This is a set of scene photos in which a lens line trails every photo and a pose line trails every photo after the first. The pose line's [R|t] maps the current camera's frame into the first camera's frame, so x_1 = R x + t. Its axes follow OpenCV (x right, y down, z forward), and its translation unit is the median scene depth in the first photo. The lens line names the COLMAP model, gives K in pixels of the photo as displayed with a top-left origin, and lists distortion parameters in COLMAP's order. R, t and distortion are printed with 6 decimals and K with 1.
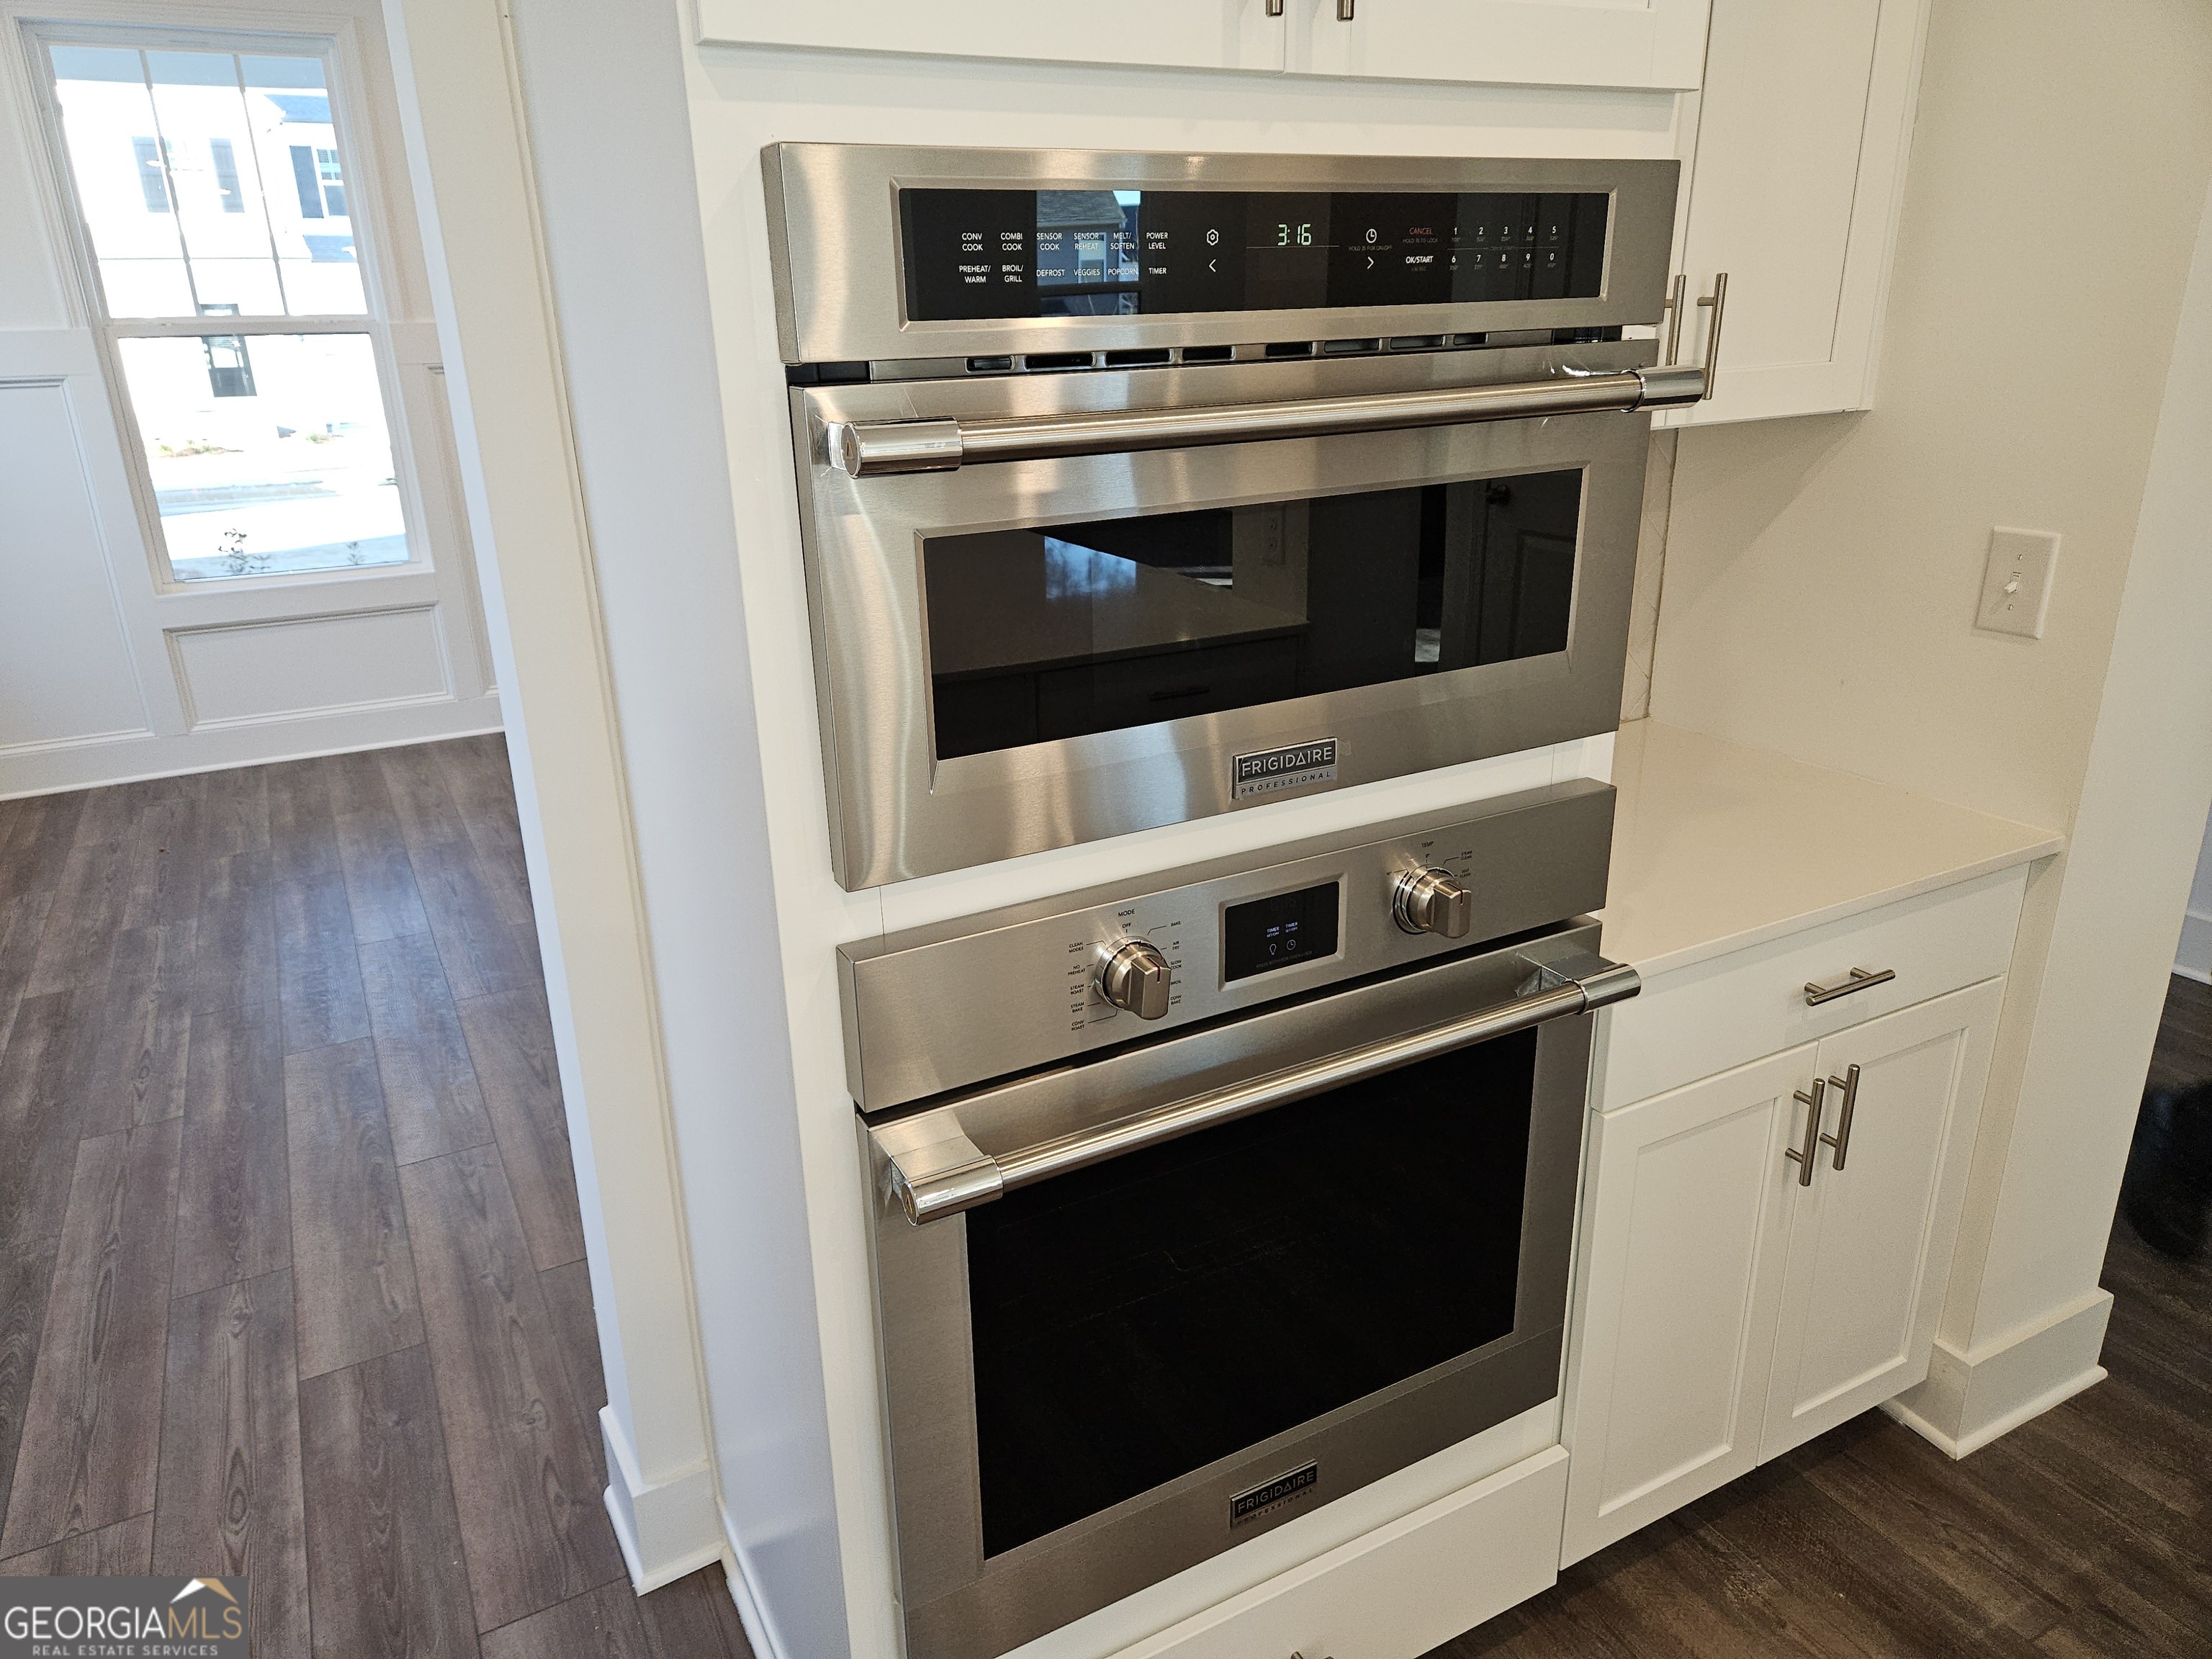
lens RADIAL K [[1470.7, 0, 1099.5], [0, 1470.7, 830.9], [0, 0, 1]] dist [0.072415, -0.055224]
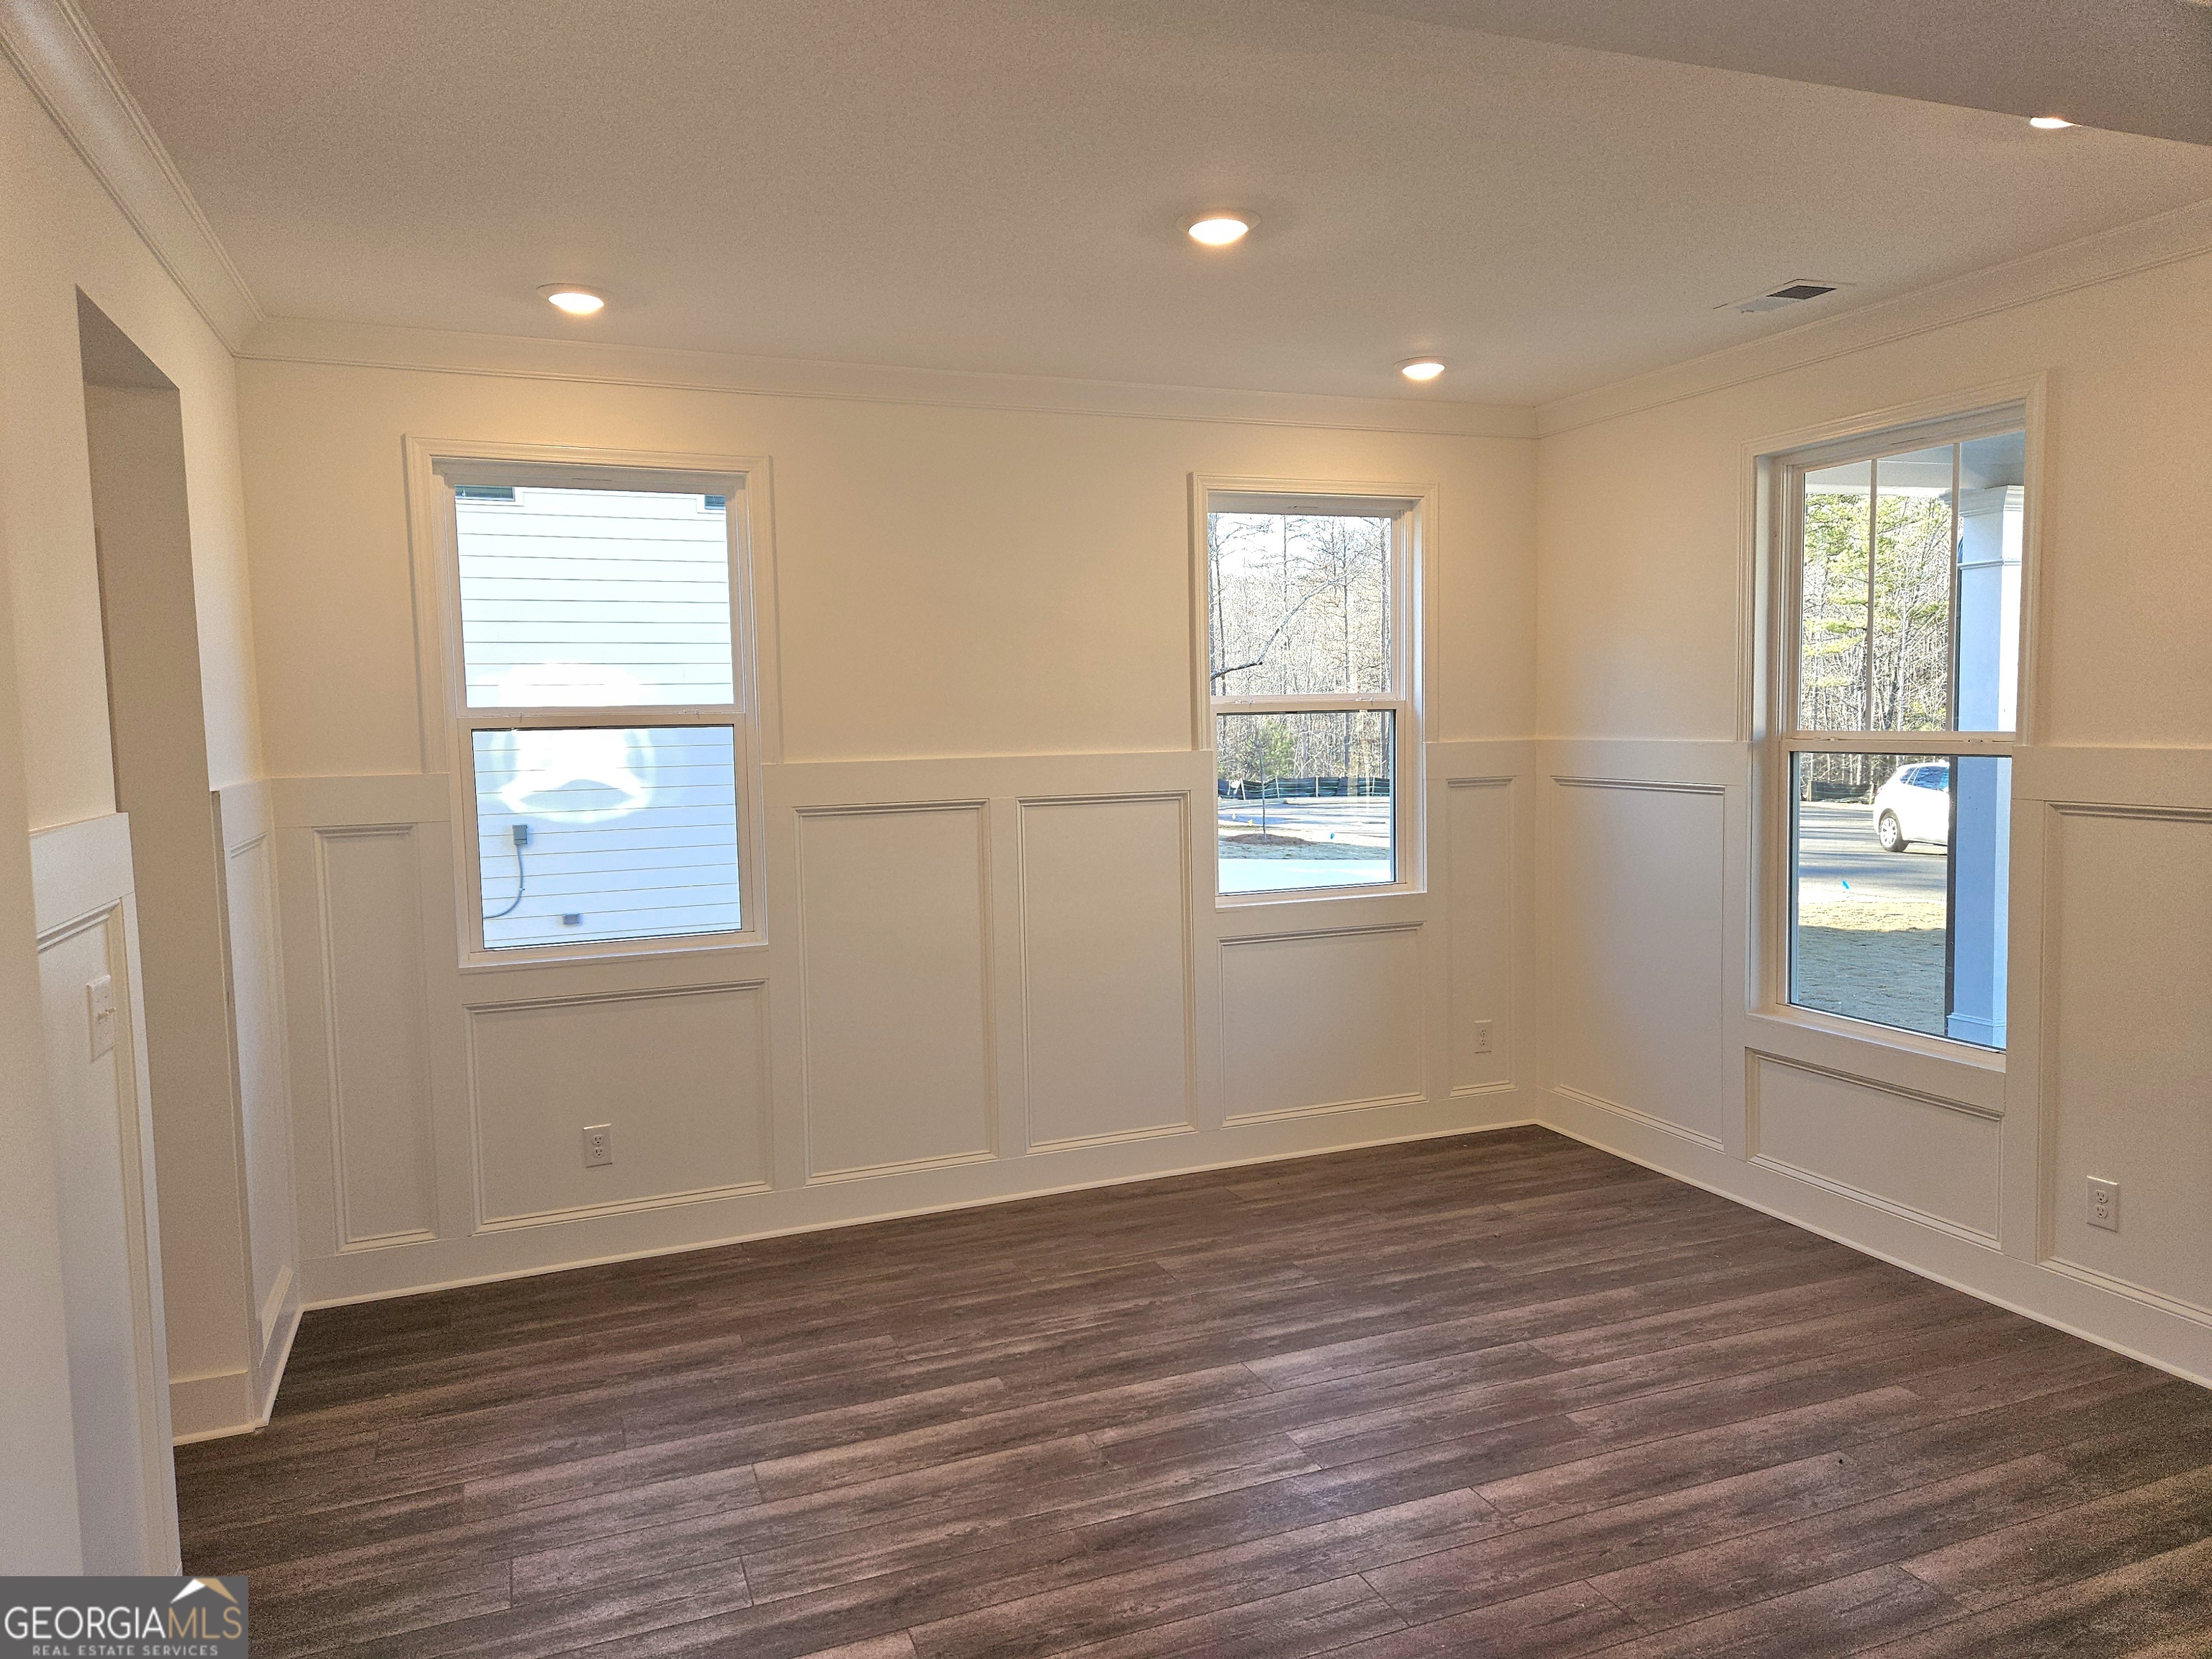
lens RADIAL K [[1470.7, 0, 1105.0], [0, 1470.7, 815.8], [0, 0, 1]] dist [0.072415, -0.055224]
pose [[-0.122879, 0.092418, -0.988109, 0.394378], [-0.309800, 0.942327, 0.126662, -0.318987], [0.942828, 0.321680, -0.087161, 0.796941]]
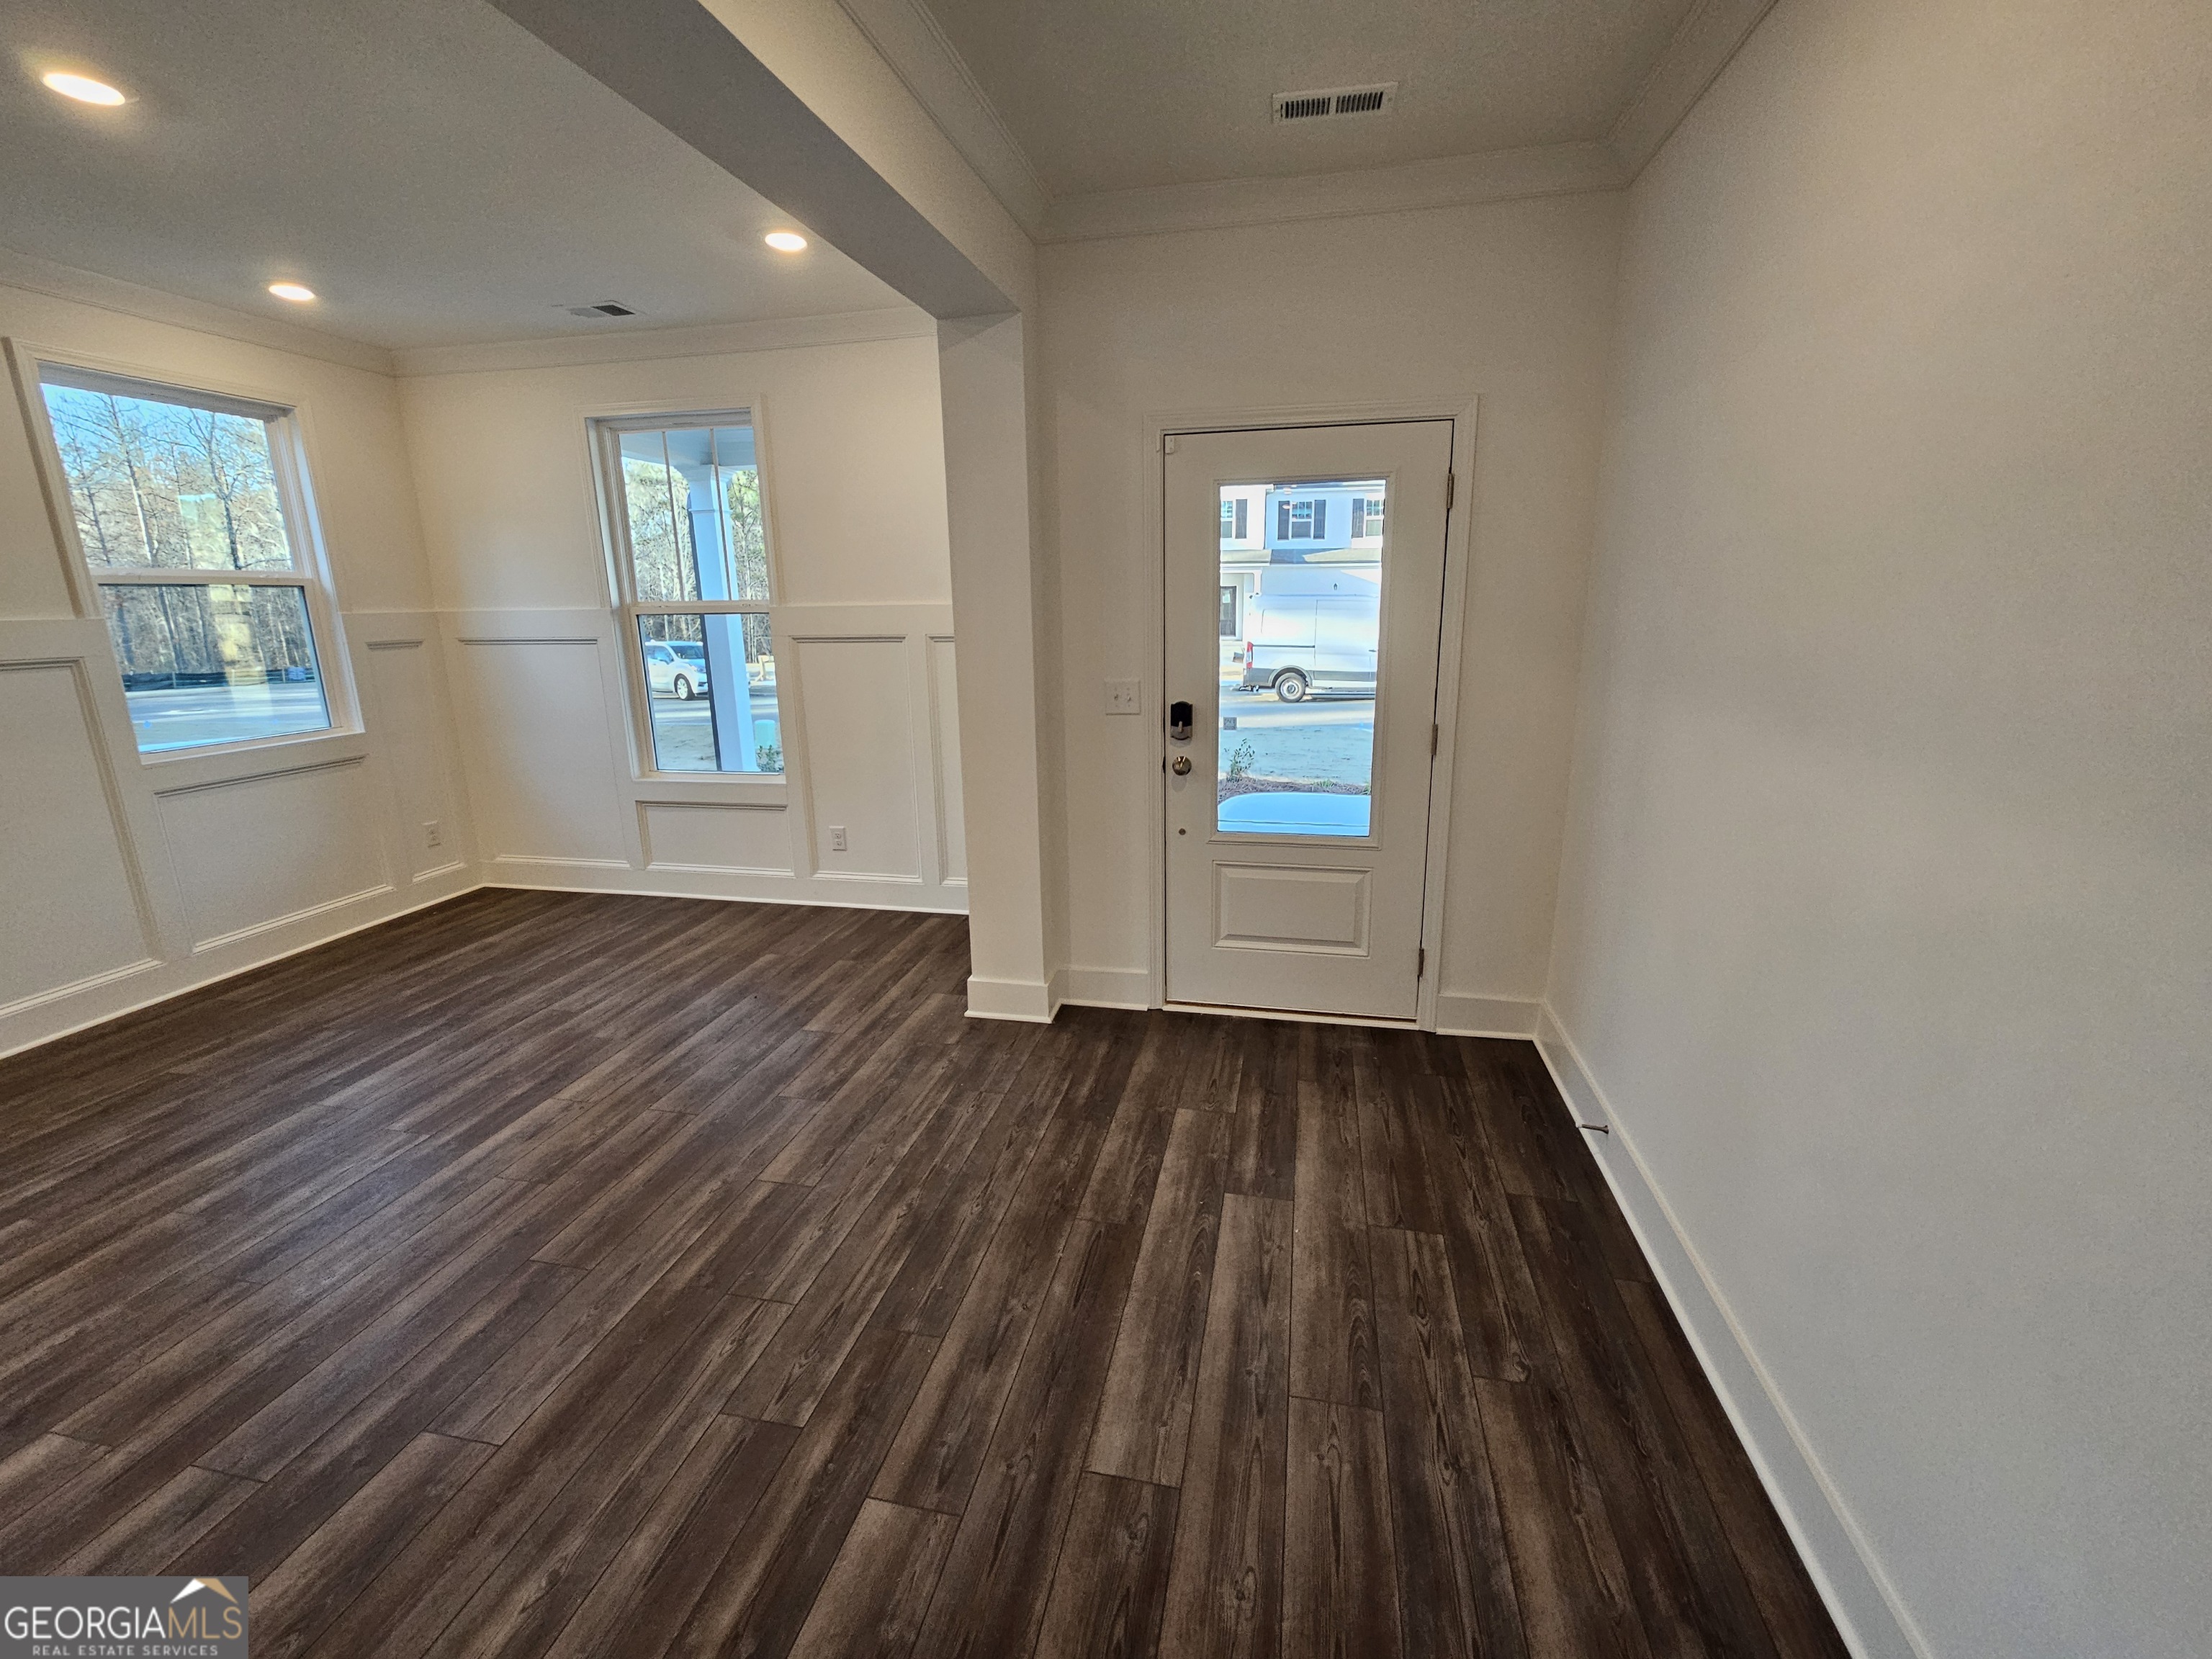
lens RADIAL K [[912.7, 0, 1108.1], [0, 912.7, 804.0], [0, 0, 1]] dist [0.006566, -0.001649]
pose [[0.754846, 0.154934, -0.637340, 0.391910], [-0.219319, 0.975390, -0.022643, -0.260364], [0.618148, 0.156873, 0.770250, 0.706744]]
